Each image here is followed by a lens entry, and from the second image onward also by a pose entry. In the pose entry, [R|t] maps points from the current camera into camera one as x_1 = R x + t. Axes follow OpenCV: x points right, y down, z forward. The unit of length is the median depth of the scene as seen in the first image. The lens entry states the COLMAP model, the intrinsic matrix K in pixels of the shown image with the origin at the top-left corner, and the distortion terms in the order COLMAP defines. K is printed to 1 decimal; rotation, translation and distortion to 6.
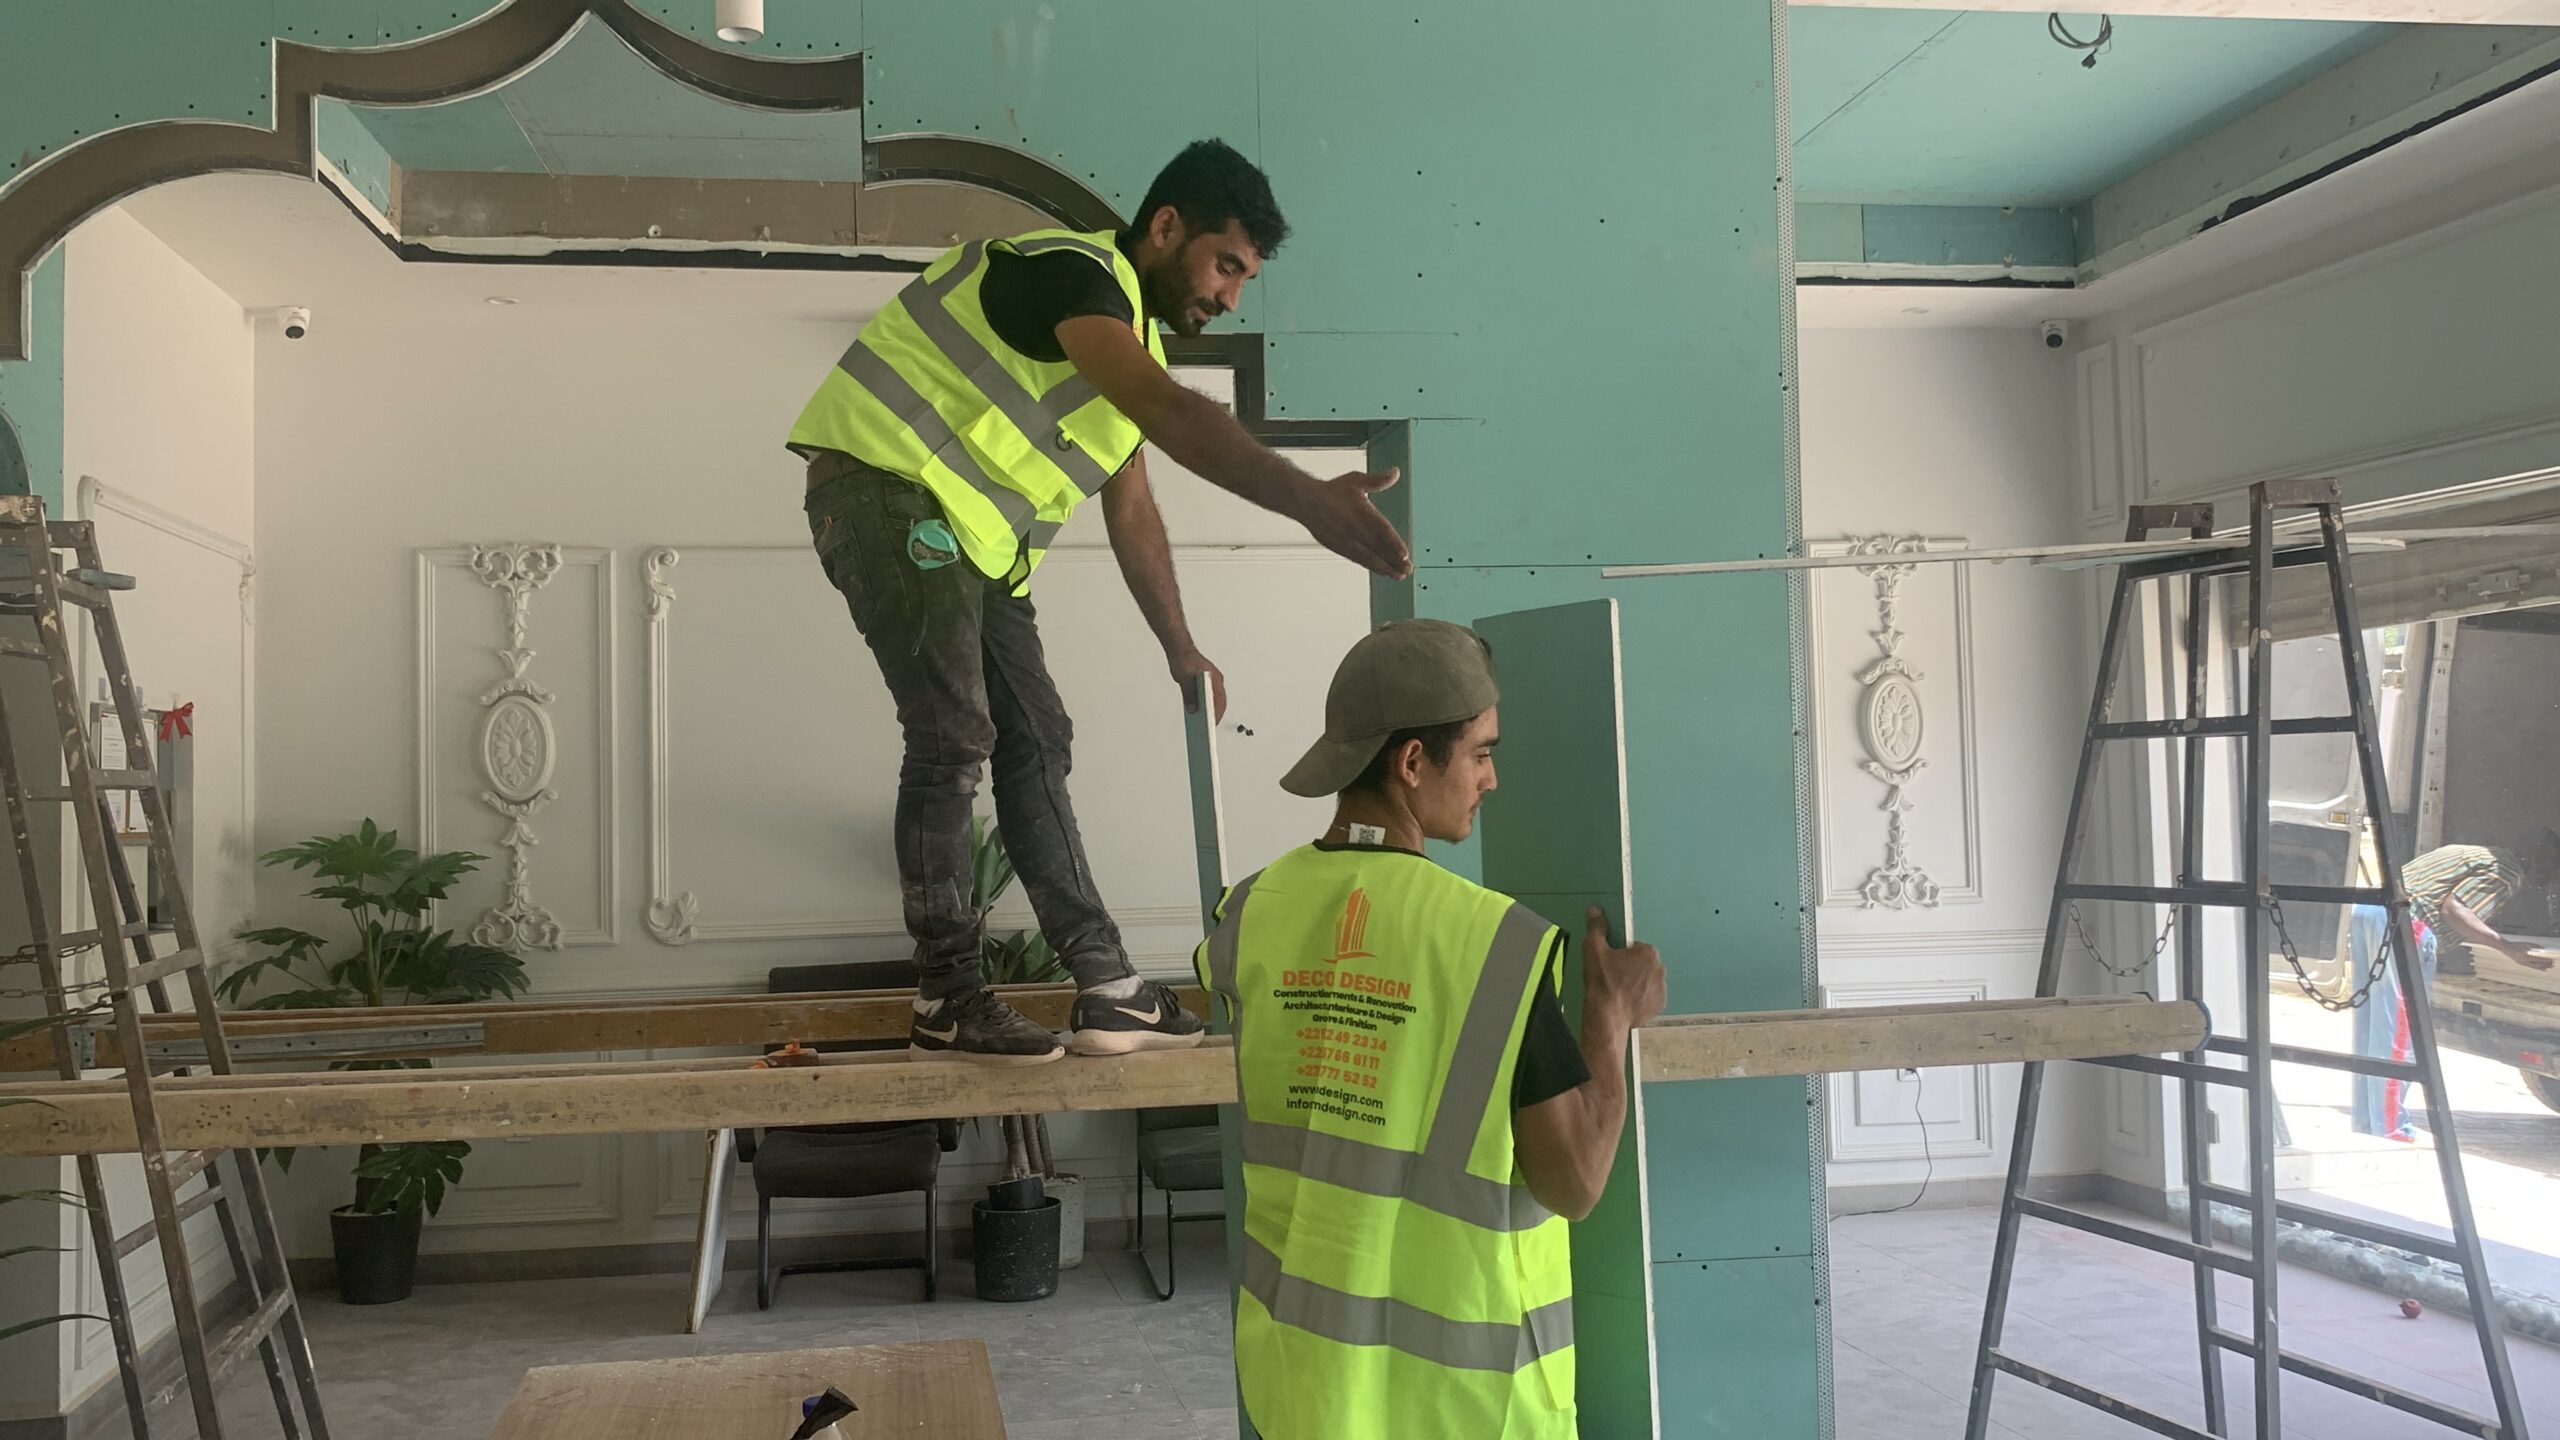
lens RADIAL K [[2249.6, 0, 1286.6], [0, 2249.6, 674.8], [0, 0, 1]] dist [0.080985, -0.178117]
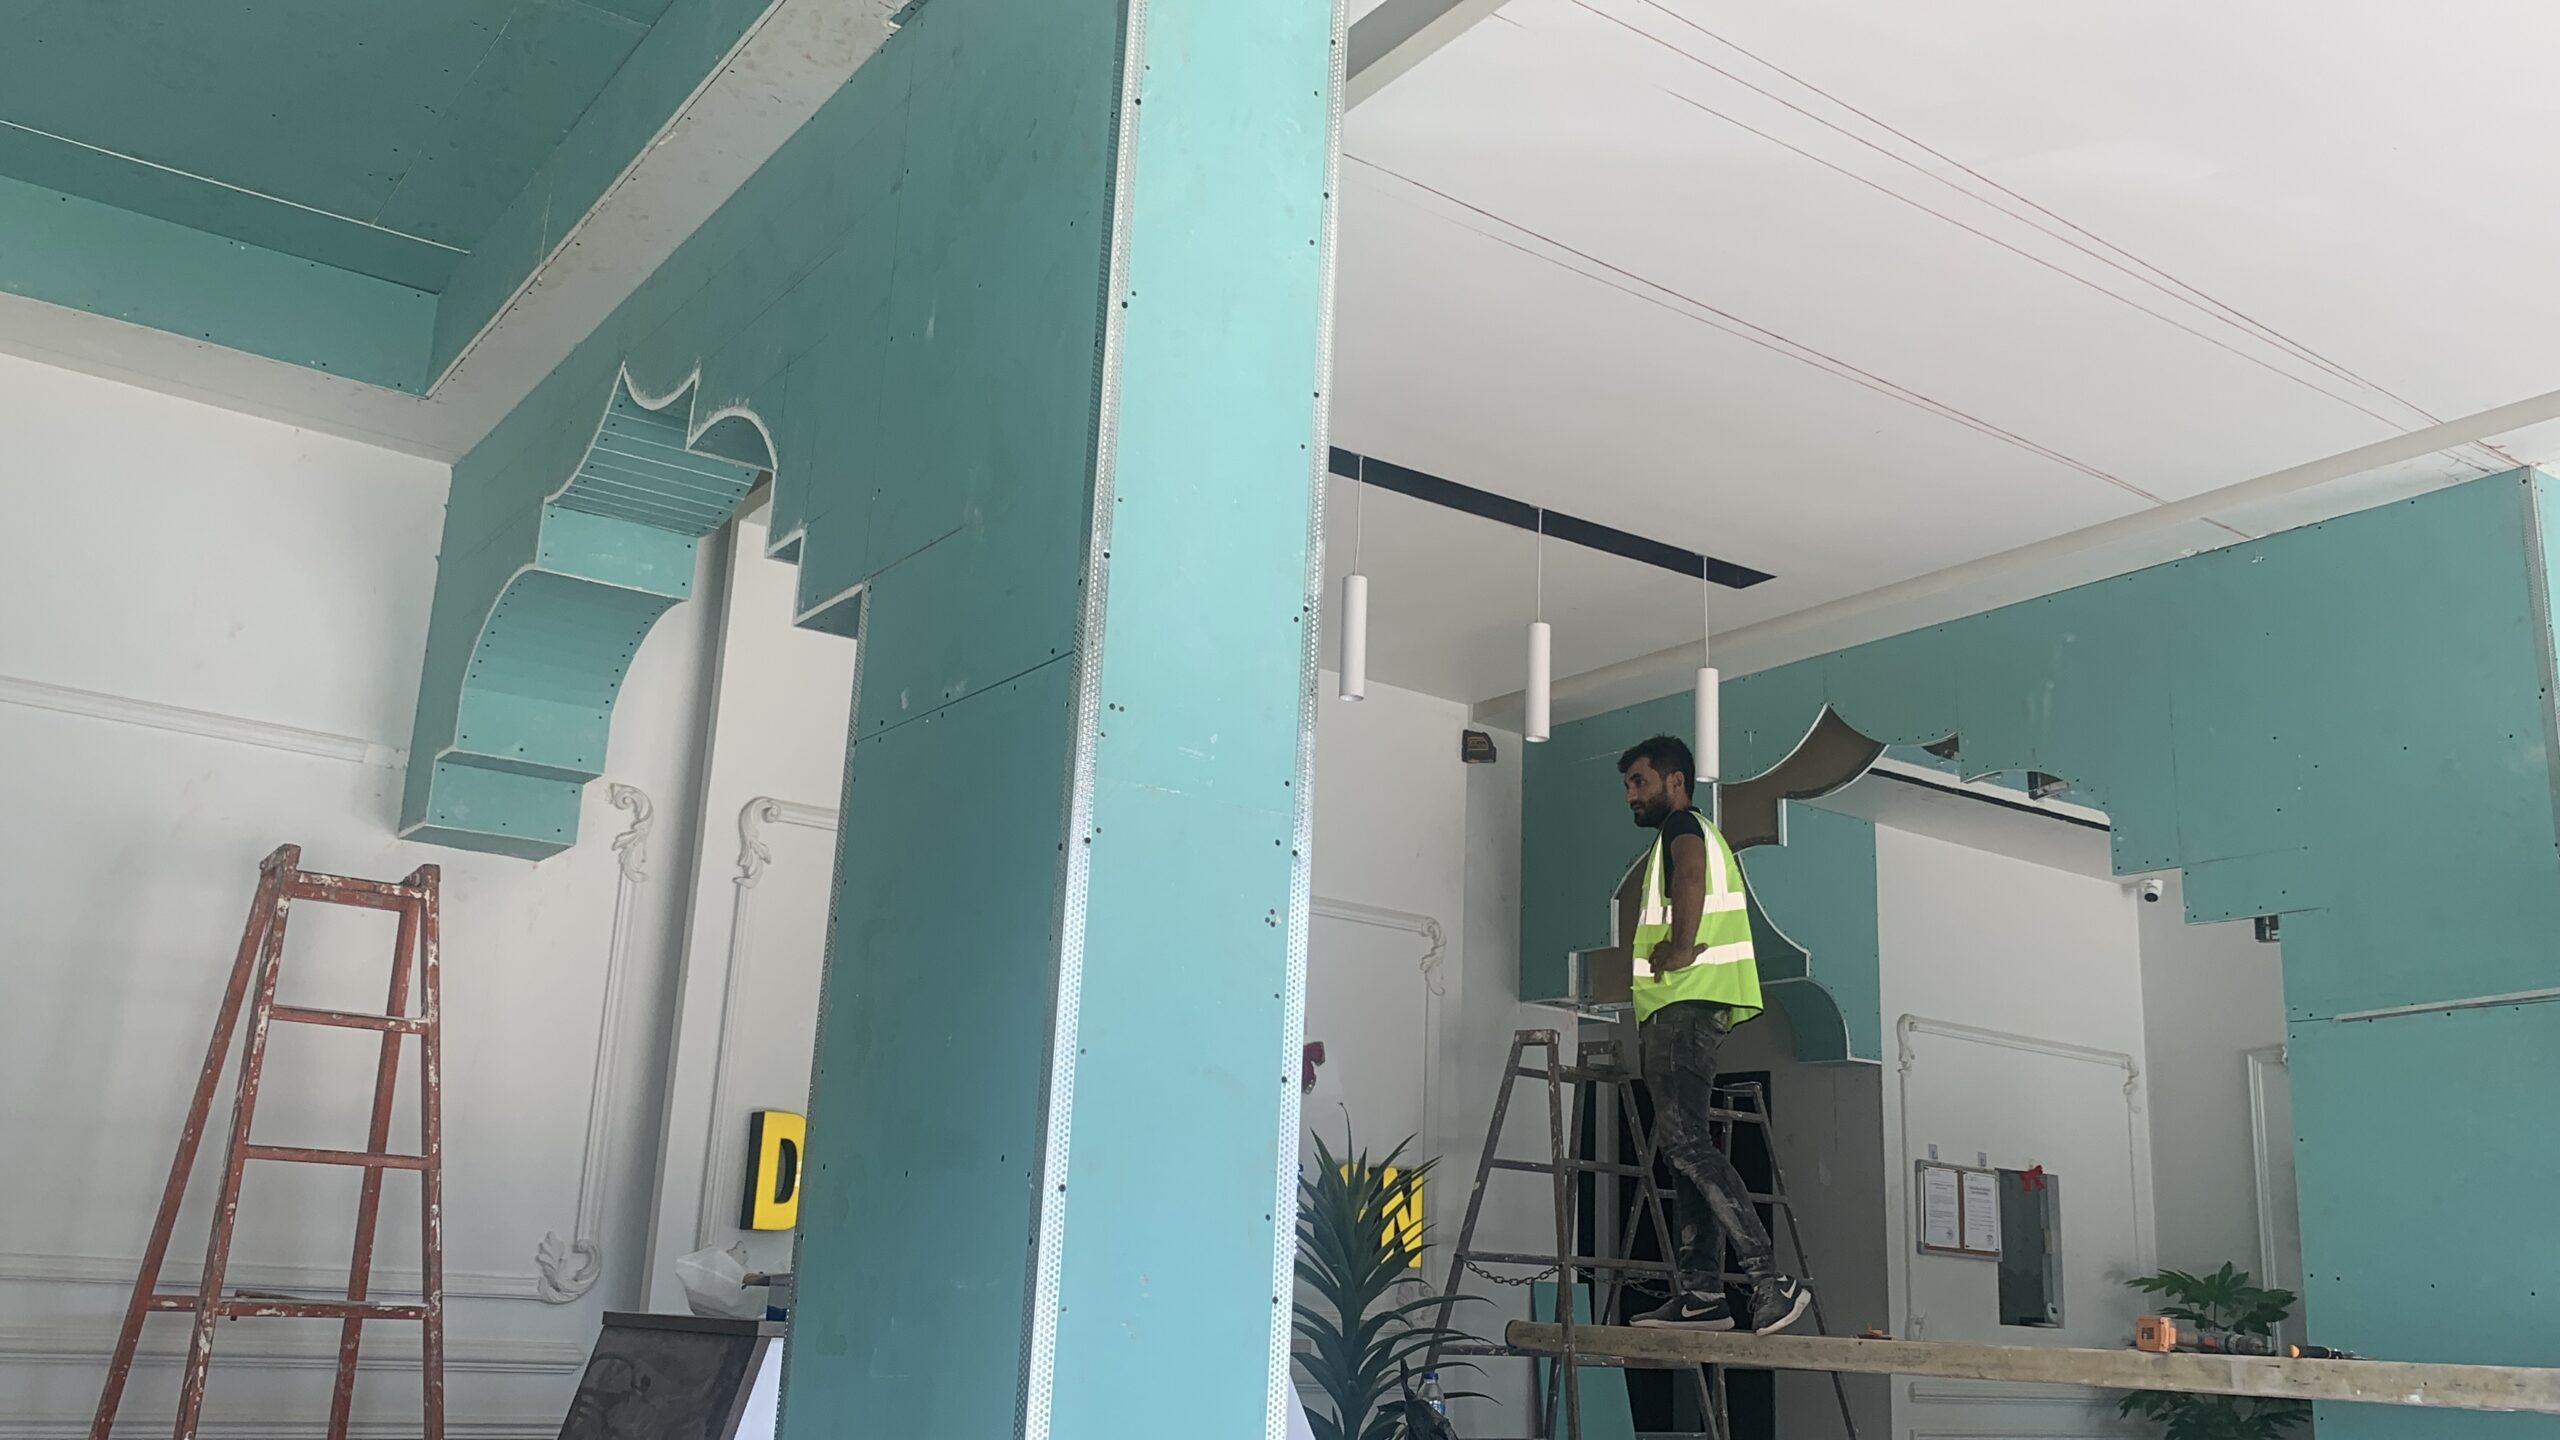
lens RADIAL K [[2249.6, 0, 1272.1], [0, 2249.6, 675.3], [0, 0, 1]] dist [0.080985, -0.178117]
pose [[0.441757, -0.199176, -0.874745, 0.572582], [-0.011425, 0.973716, -0.227480, 0.038432], [0.897062, 0.110485, 0.427870, -0.091802]]
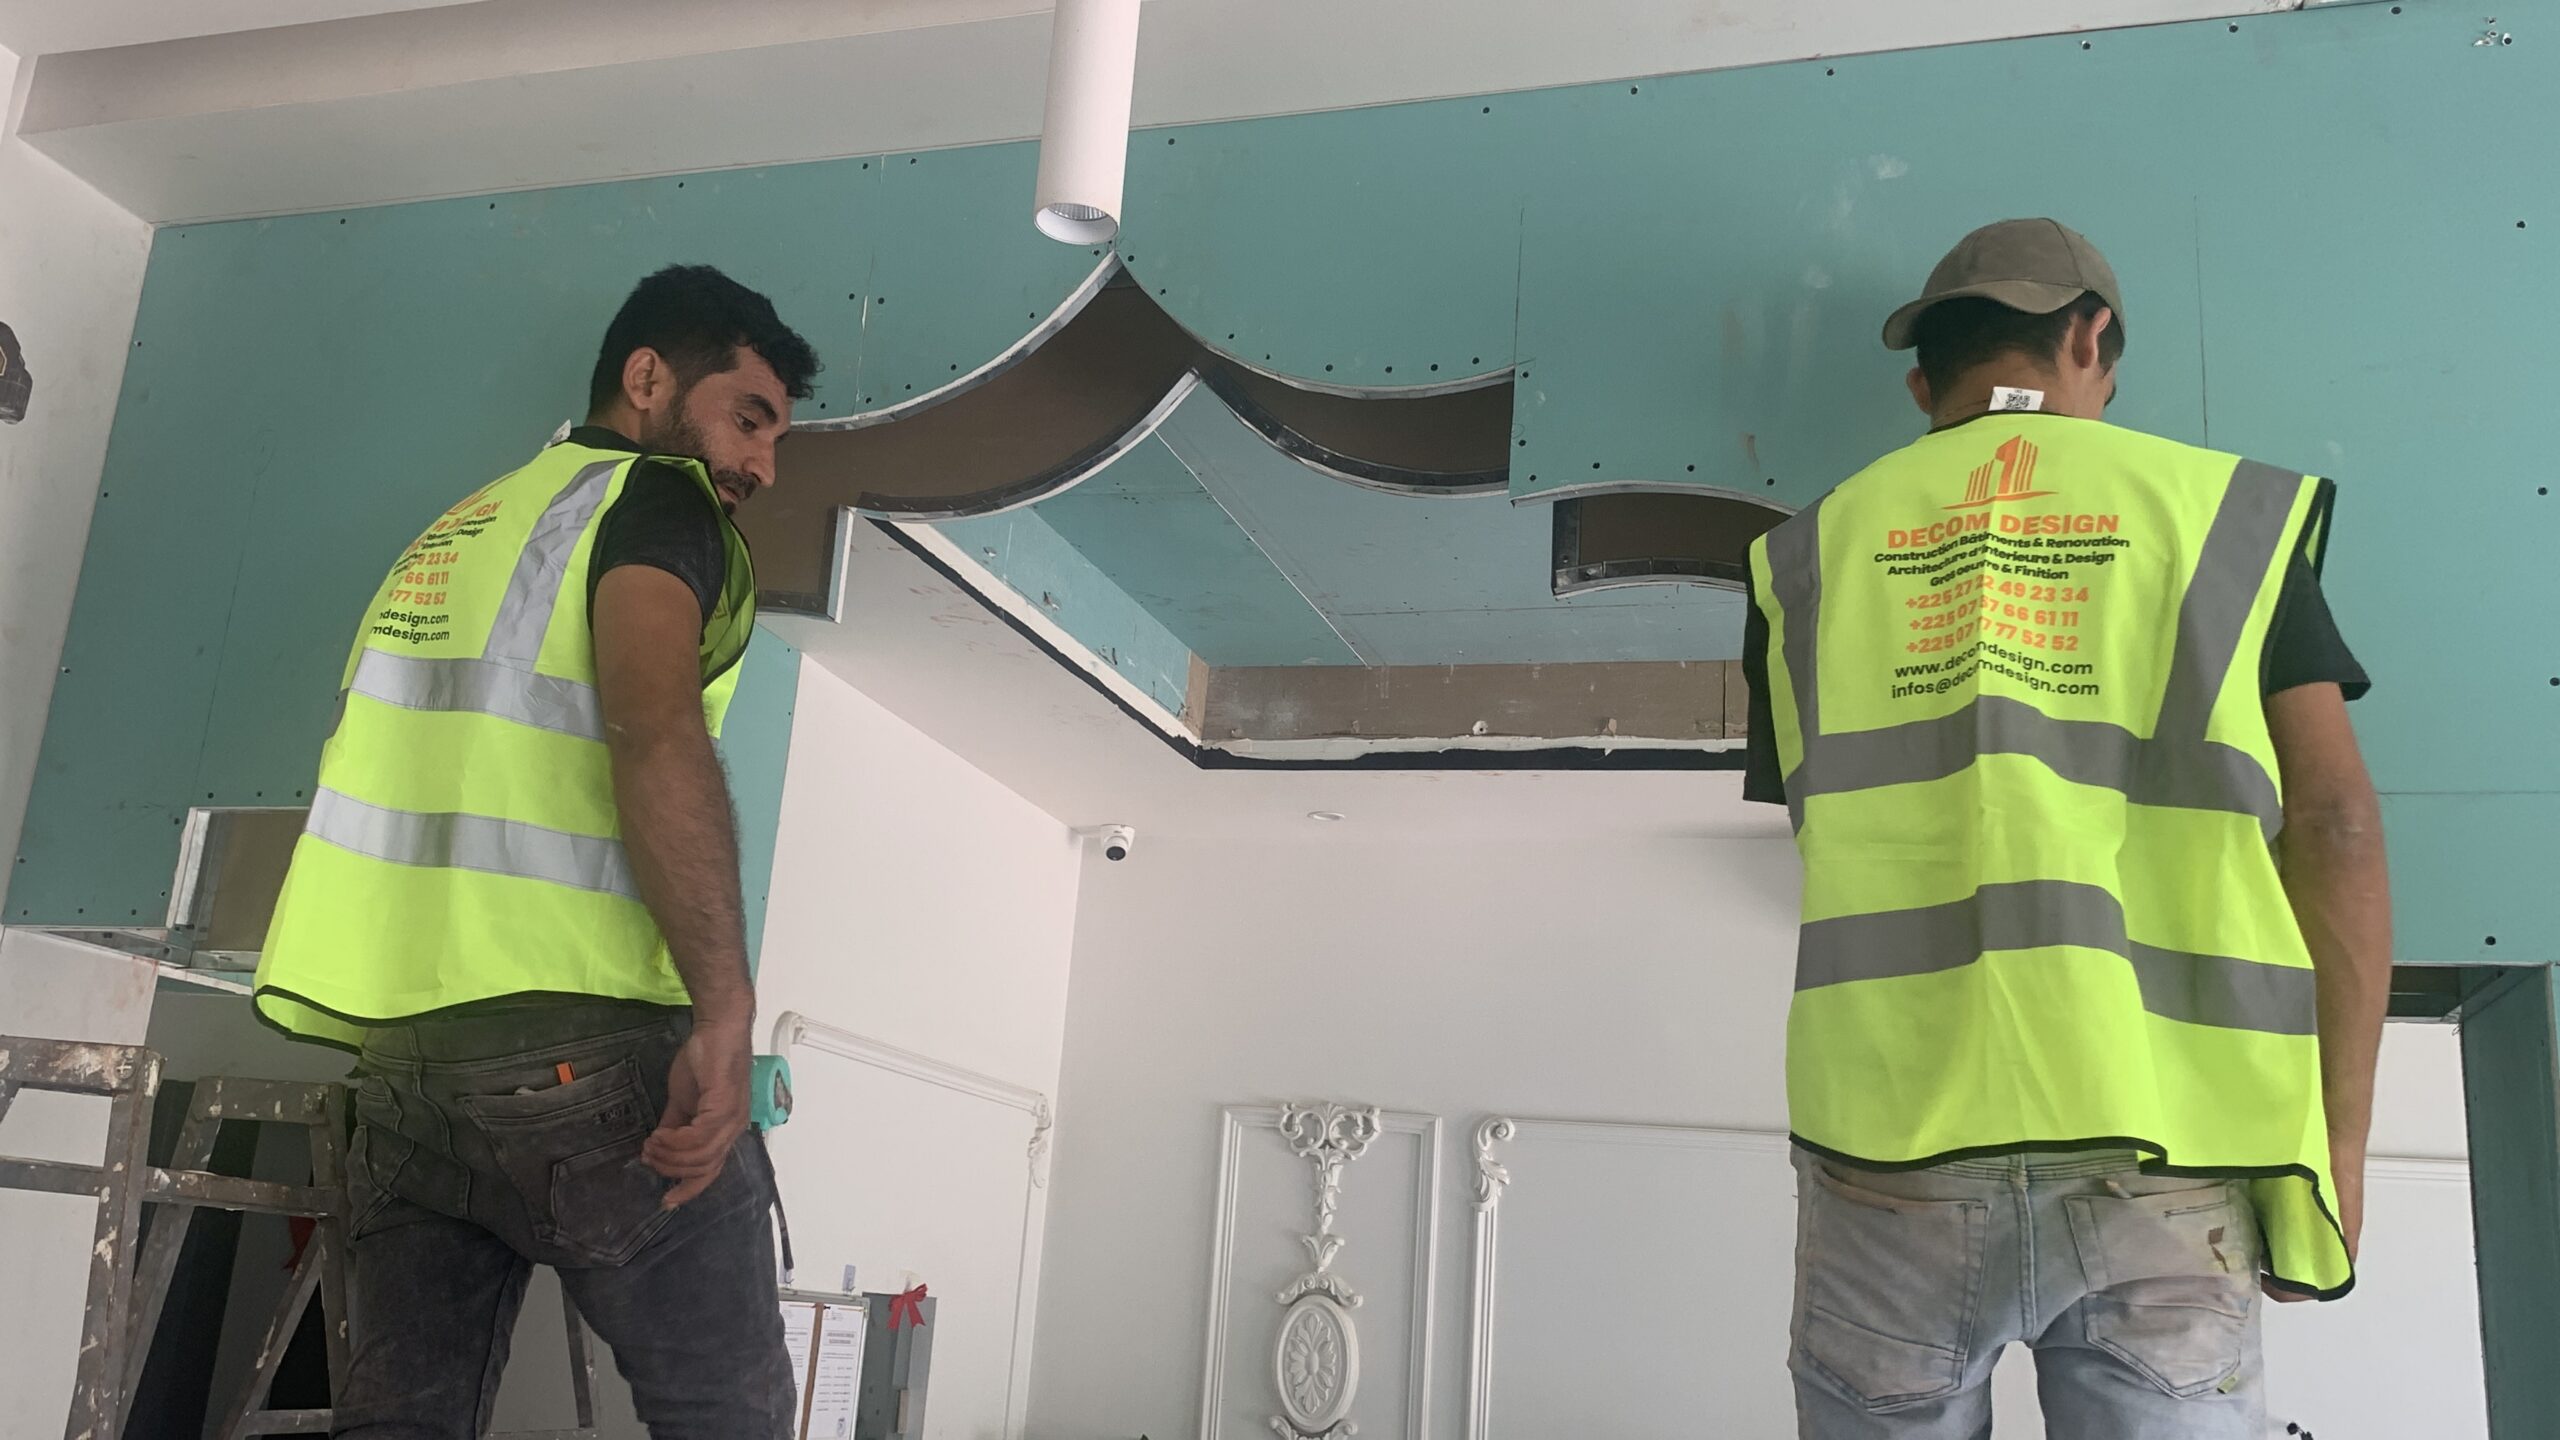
lens RADIAL K [[2249.6, 0, 1302.3], [0, 2249.6, 671.7], [0, 0, 1]] dist [0.080985, -0.178117]
pose [[0.901595, -0.039058, -0.430813, 0.014274], [-0.065481, 0.972116, -0.225171, -0.025948], [0.427596, 0.231223, 0.873898, 0.242579]]
